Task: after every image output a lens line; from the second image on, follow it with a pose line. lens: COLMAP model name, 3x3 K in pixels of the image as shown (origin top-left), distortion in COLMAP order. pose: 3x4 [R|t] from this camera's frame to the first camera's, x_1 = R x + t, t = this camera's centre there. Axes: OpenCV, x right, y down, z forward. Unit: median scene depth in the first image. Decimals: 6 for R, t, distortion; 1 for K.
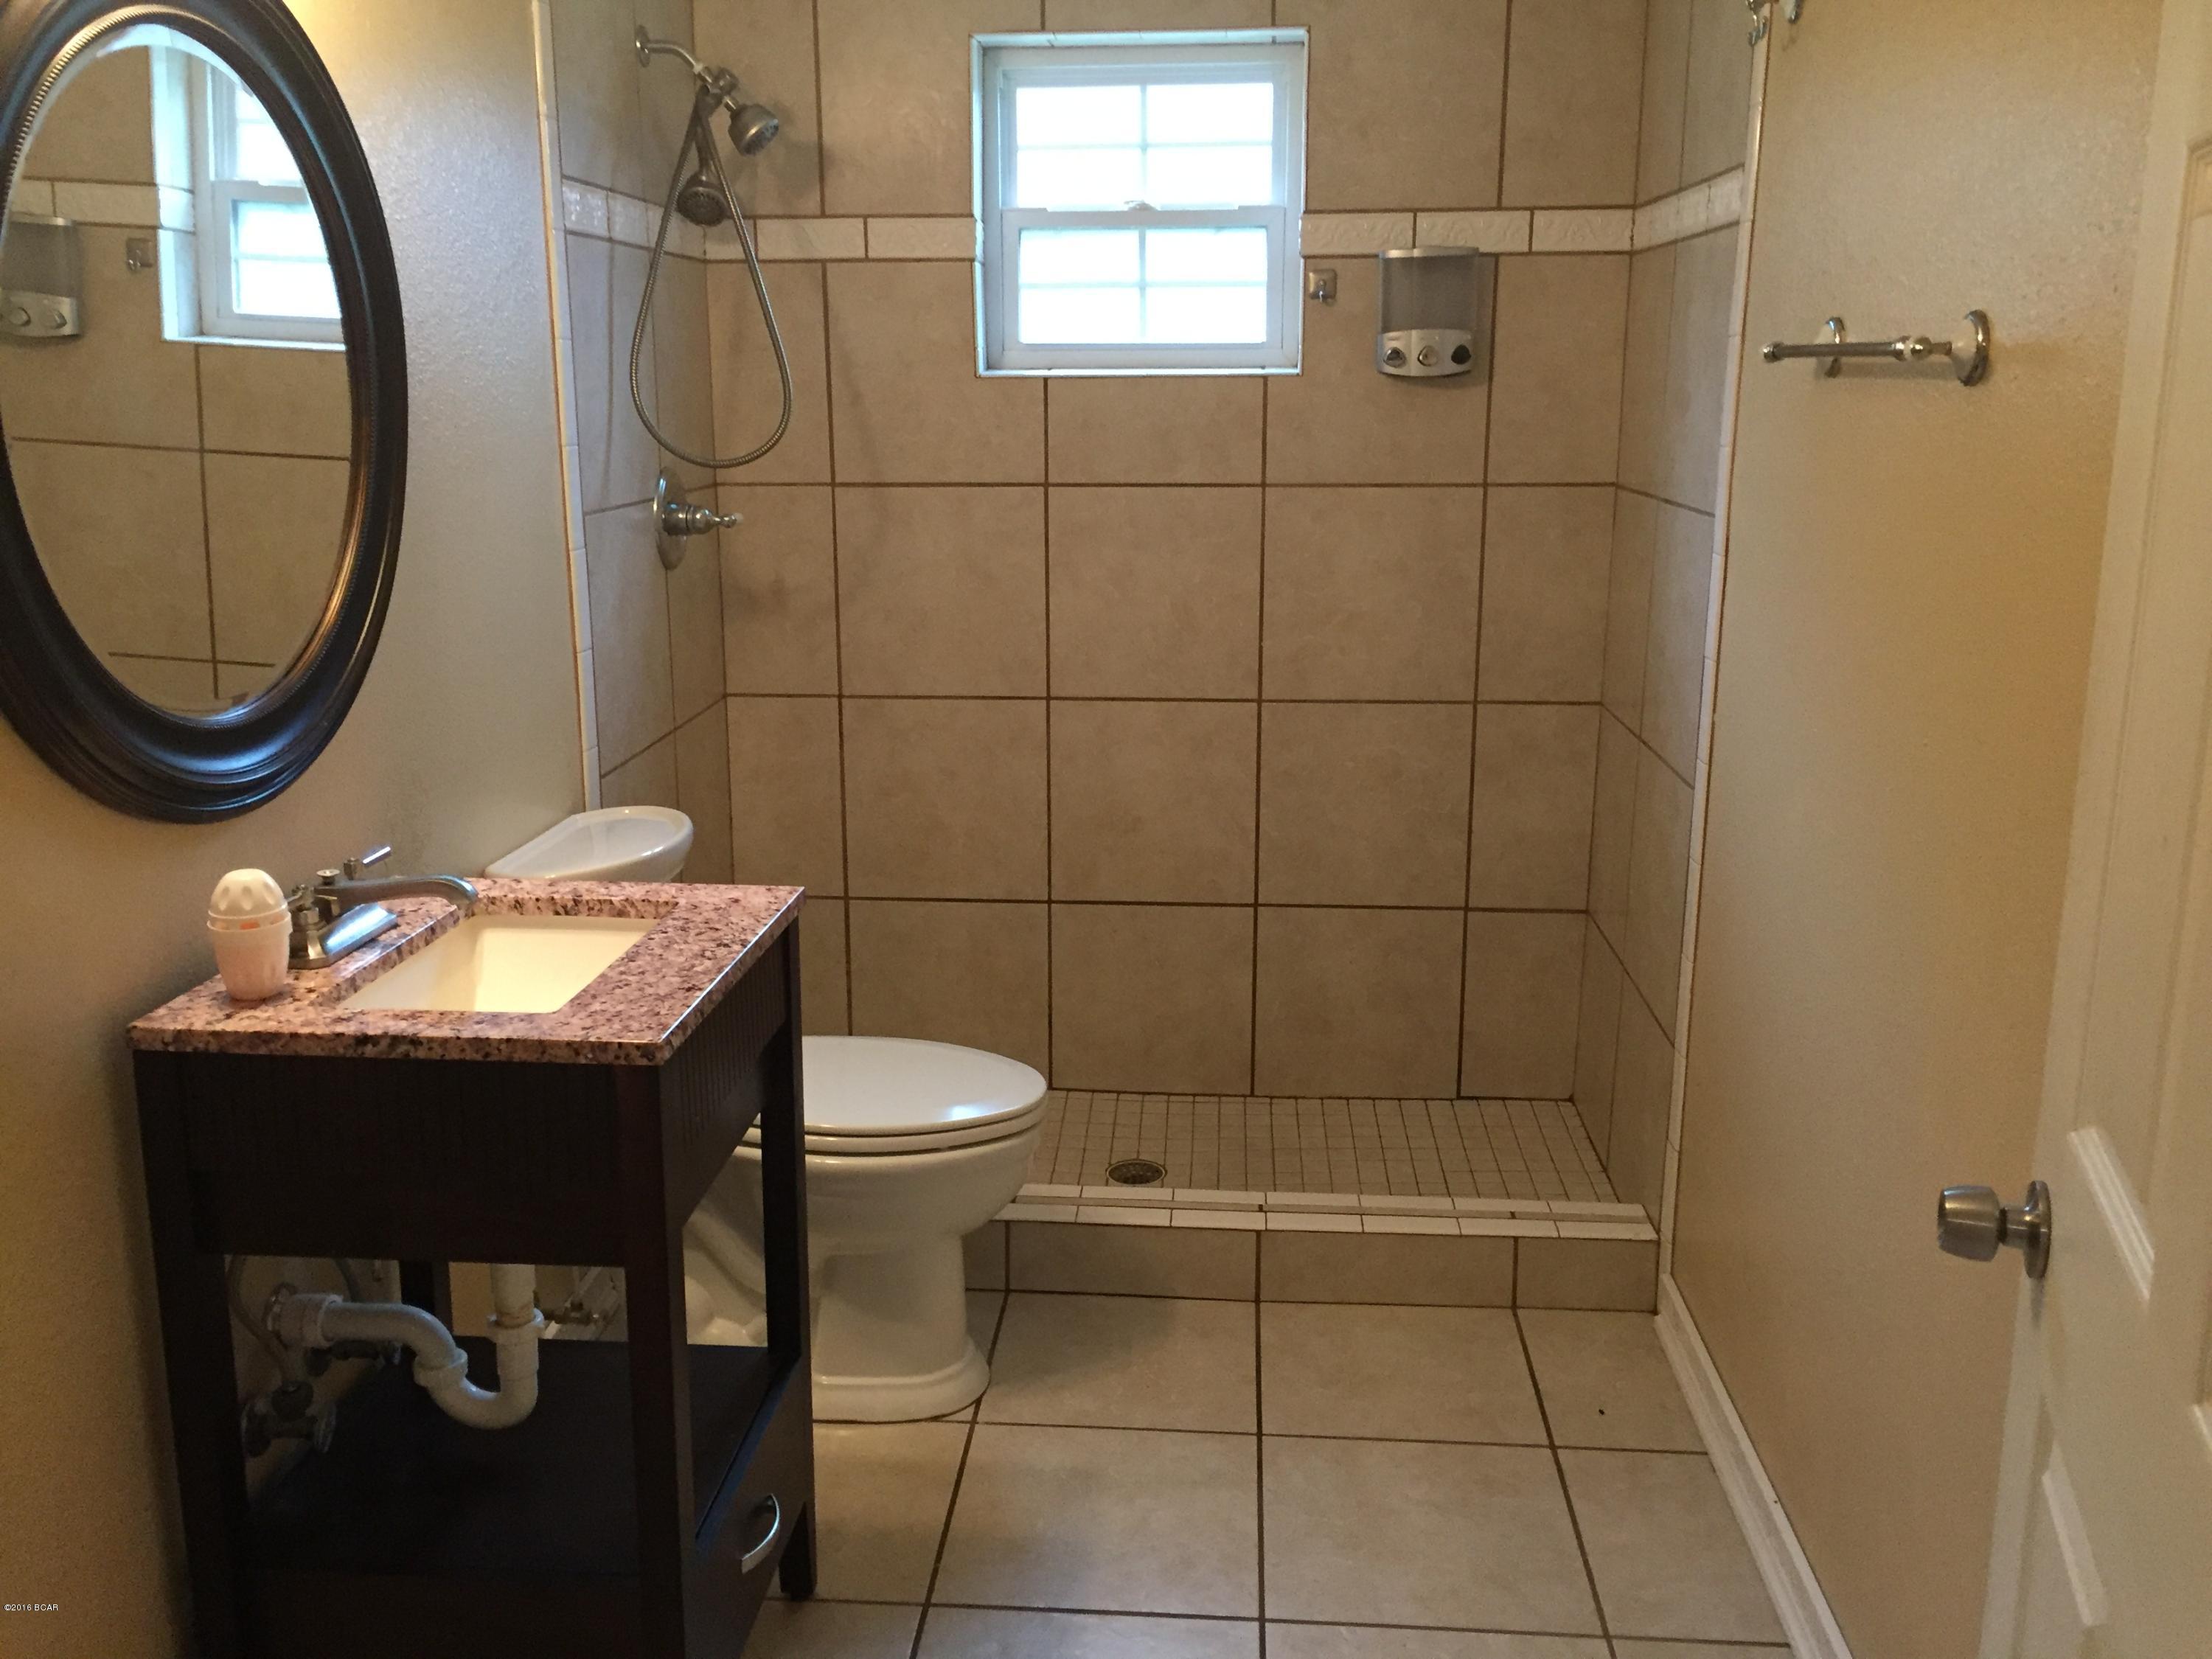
lens RADIAL K [[1895.1, 0, 1096.7], [0, 1895.1, 807.3], [0, 0, 1]] dist [0.079867, -0.107635]
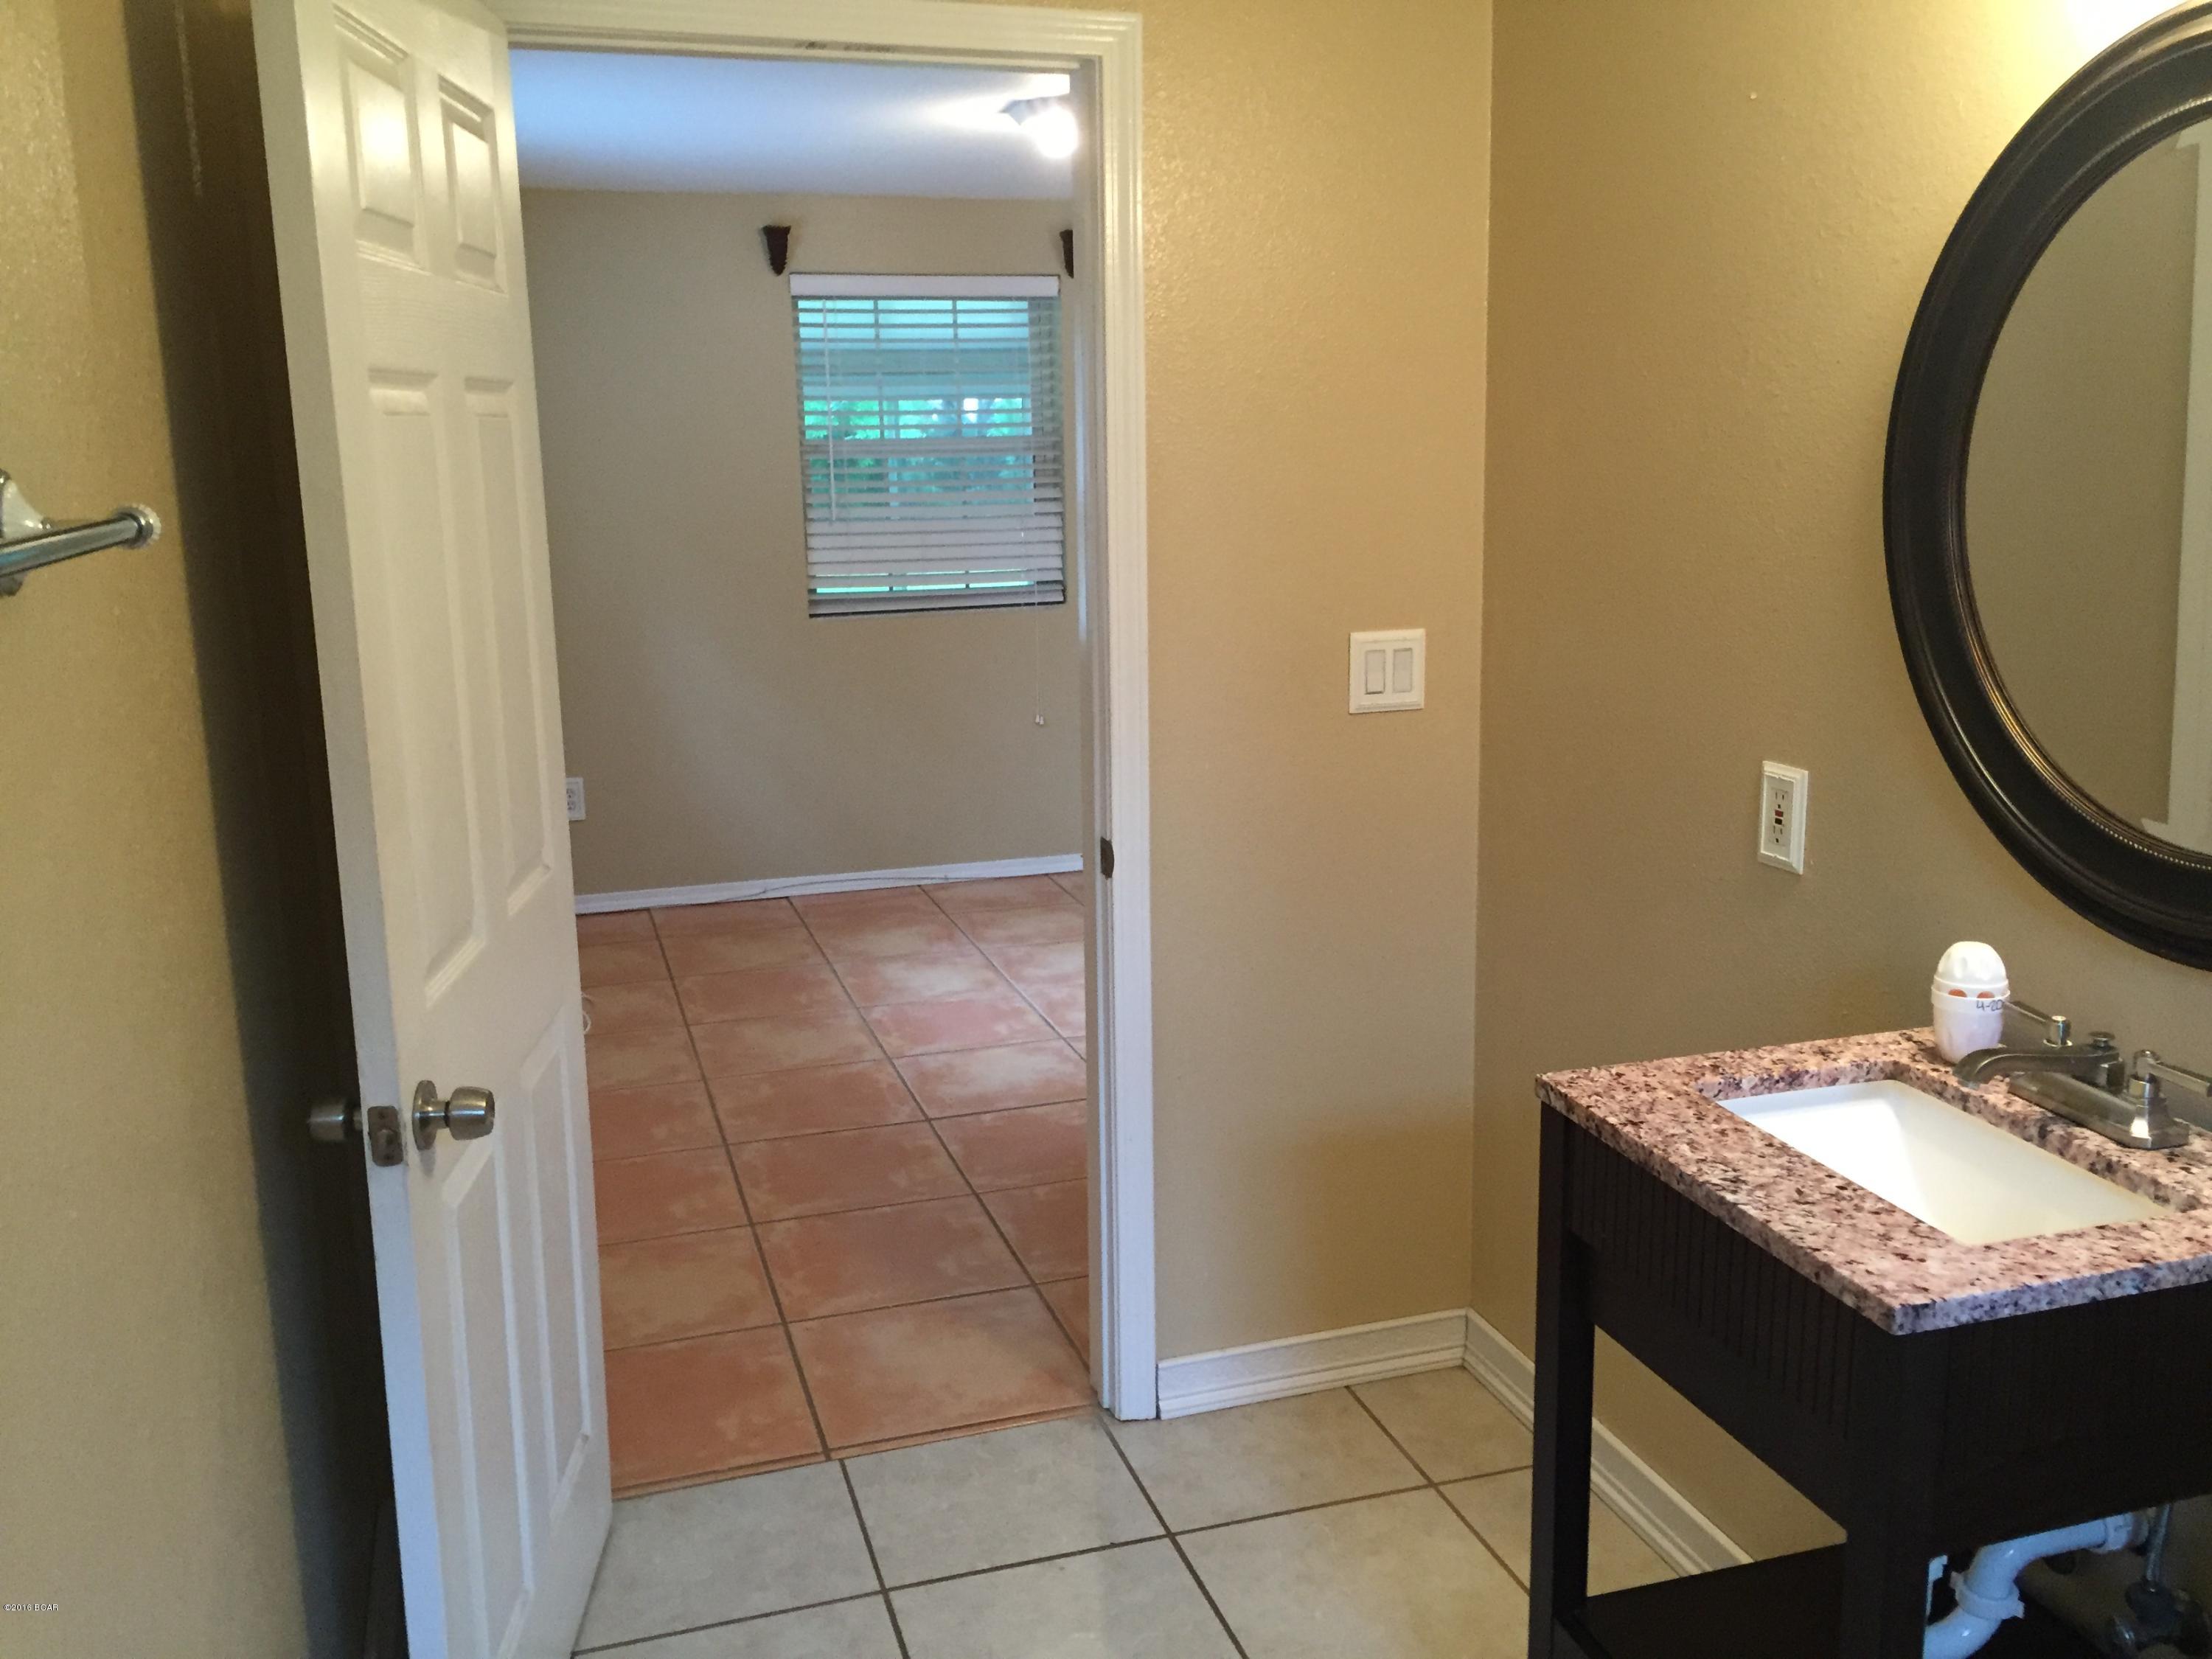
lens RADIAL K [[1895.1, 0, 1107.3], [0, 1895.1, 816.7], [0, 0, 1]] dist [0.079867, -0.107635]
pose [[-0.927829, 0.094808, -0.360755, 0.222034], [-0.063634, 0.912748, 0.403537, -0.253412], [0.367537, 0.397370, -0.840841, 0.999141]]
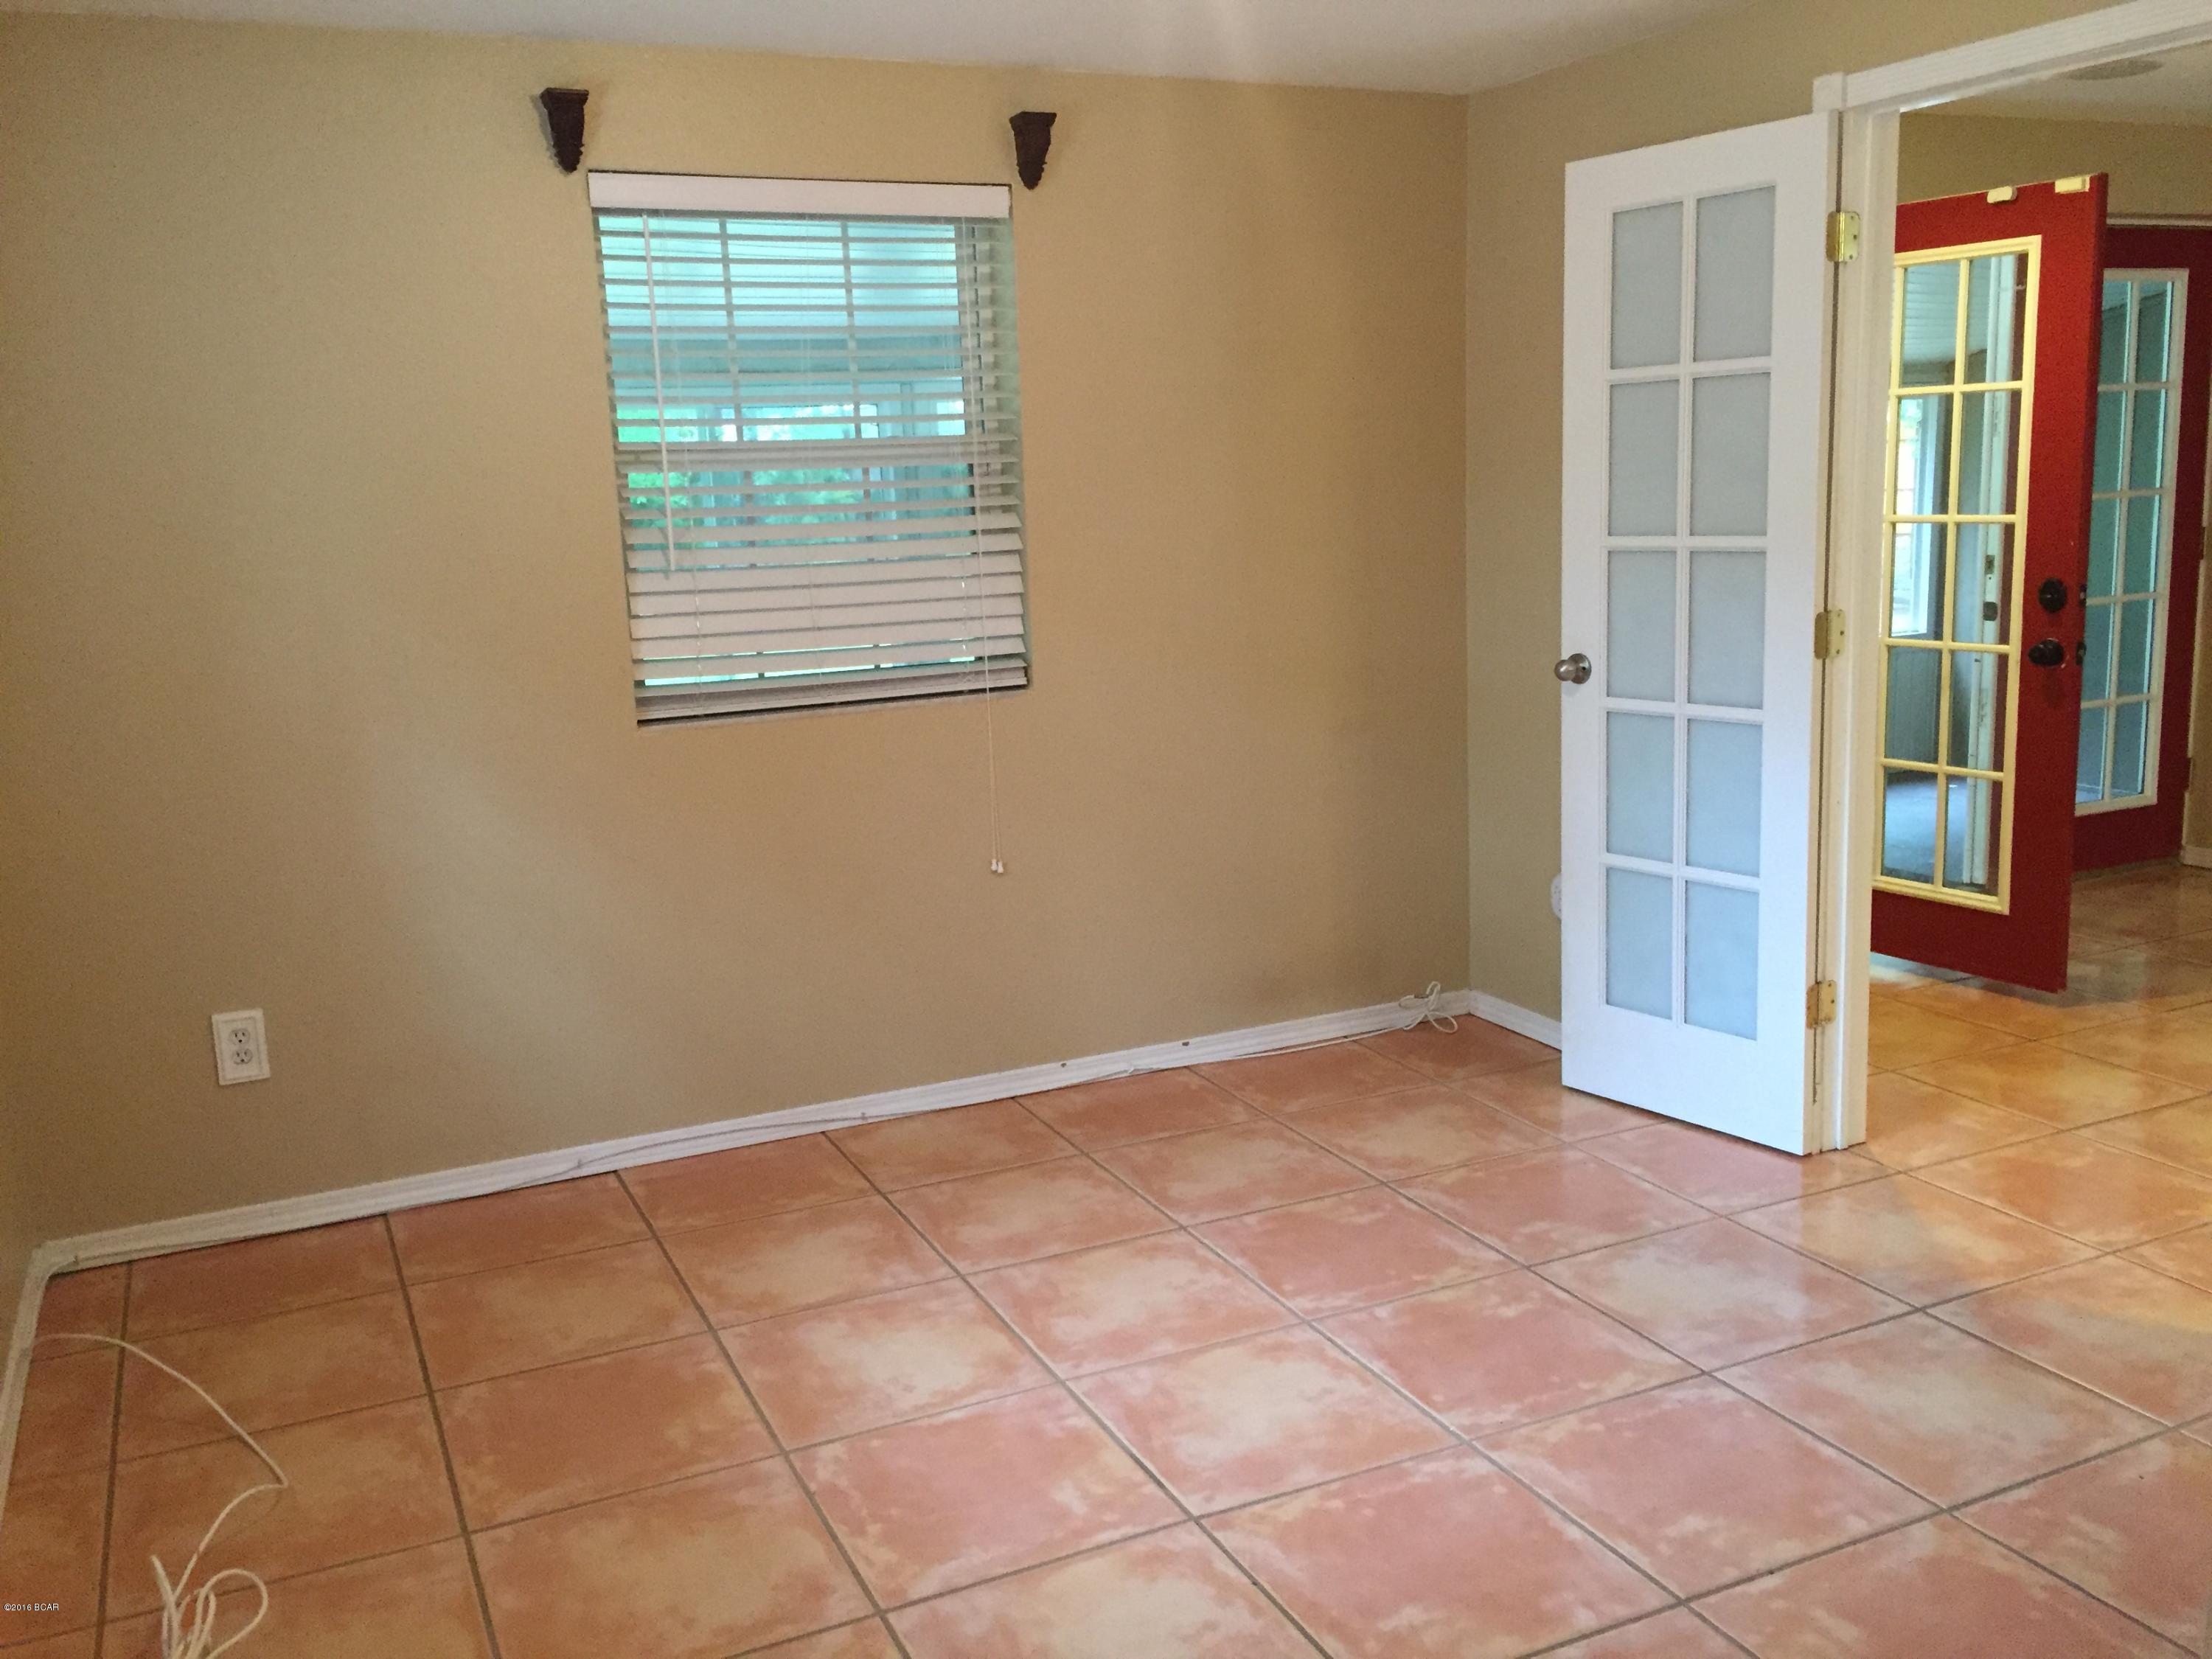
lens RADIAL K [[1895.1, 0, 1100.0], [0, 1895.1, 823.0], [0, 0, 1]] dist [0.079867, -0.107635]
pose [[-0.872641, 0.124600, -0.472200, 0.171703], [-0.071799, 0.923664, 0.376416, -0.166413], [0.483055, 0.362380, -0.797081, 0.691424]]
